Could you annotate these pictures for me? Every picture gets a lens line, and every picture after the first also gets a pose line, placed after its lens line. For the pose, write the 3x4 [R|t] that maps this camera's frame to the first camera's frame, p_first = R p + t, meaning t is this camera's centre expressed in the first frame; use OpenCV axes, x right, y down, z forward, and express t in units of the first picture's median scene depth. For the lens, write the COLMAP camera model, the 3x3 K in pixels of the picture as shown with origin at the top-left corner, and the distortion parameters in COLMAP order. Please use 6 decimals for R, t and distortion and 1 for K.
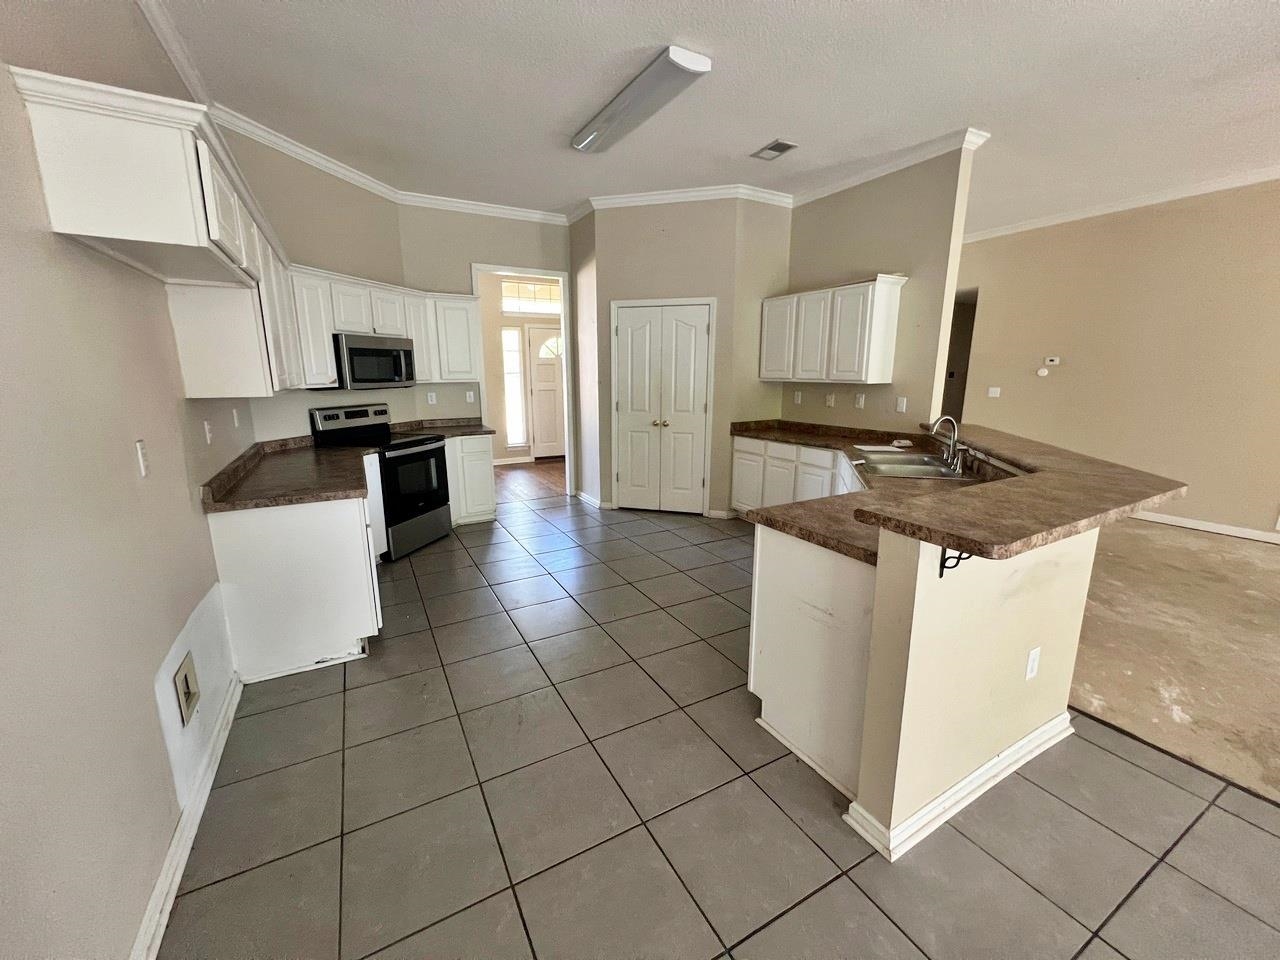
lens RADIAL K [[514.3, 0, 637.2], [0, 514.3, 476.7], [0, 0, 1]] dist [-0.001714, -0.000016]
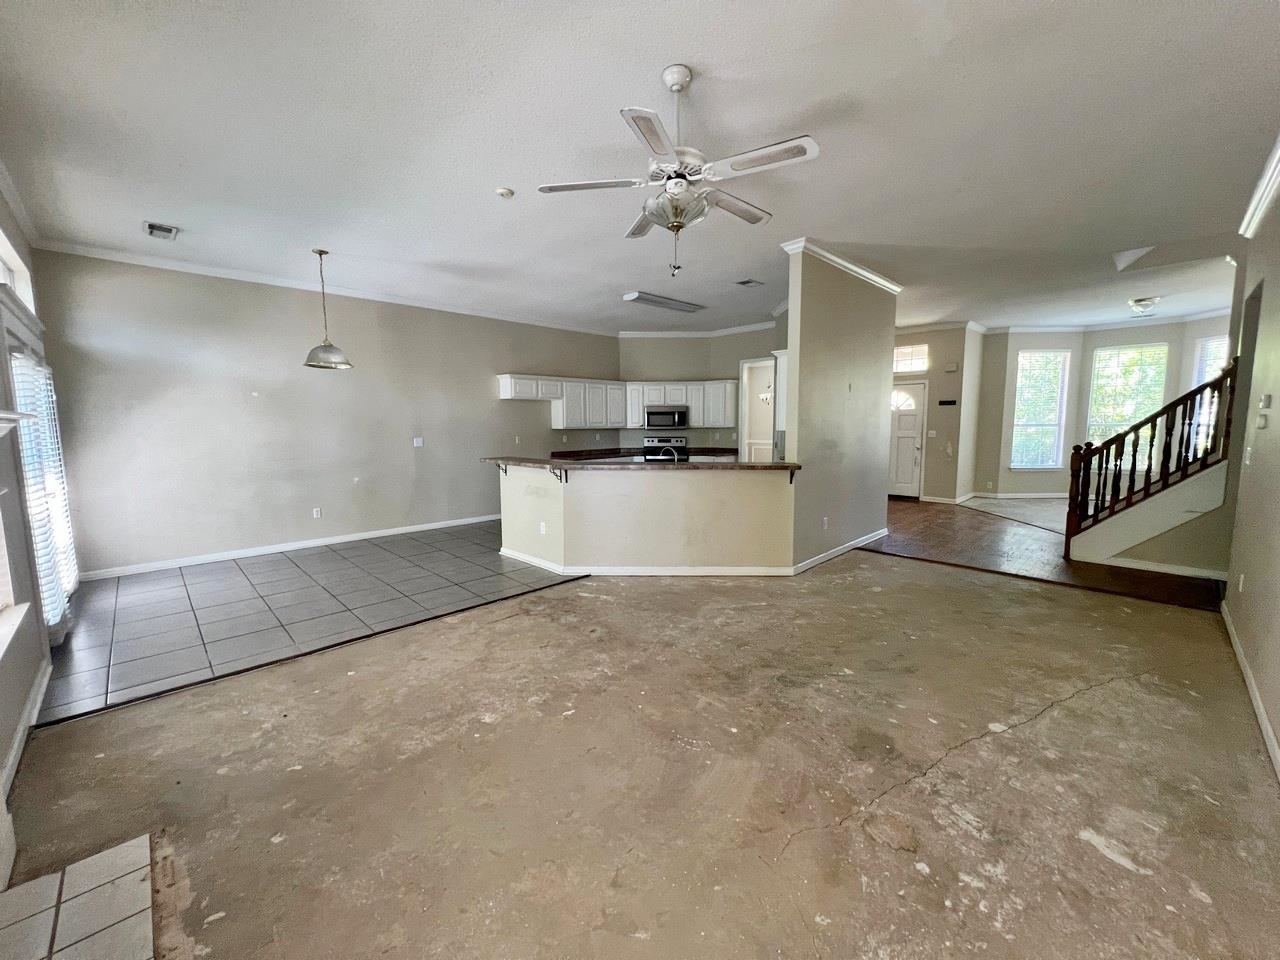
lens RADIAL K [[514.3, 0, 638.7], [0, 514.3, 478.8], [0, 0, 1]] dist [-0.001714, -0.000016]
pose [[0.274424, 0.107057, -0.955631, 1.727435], [-0.192895, 0.979712, 0.054362, -0.066899], [0.942063, 0.169418, 0.289507, 0.323551]]
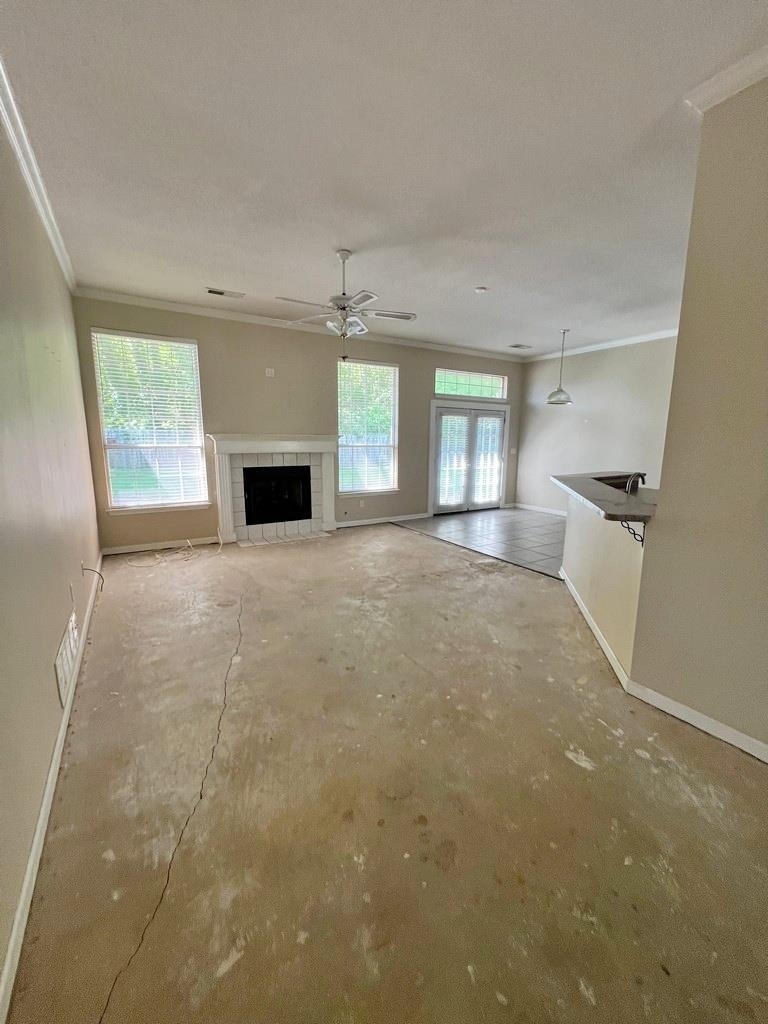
lens RADIAL K [[411.5, 0, 381.5], [0, 411.5, 510.9], [0, 0, 1]] dist [-0.001714, -0.000016]
pose [[-0.999206, 0.001723, -0.039805, 1.037164], [-0.013424, 0.926088, 0.377070, -0.334817], [0.037513, 0.377305, -0.925329, 1.576198]]
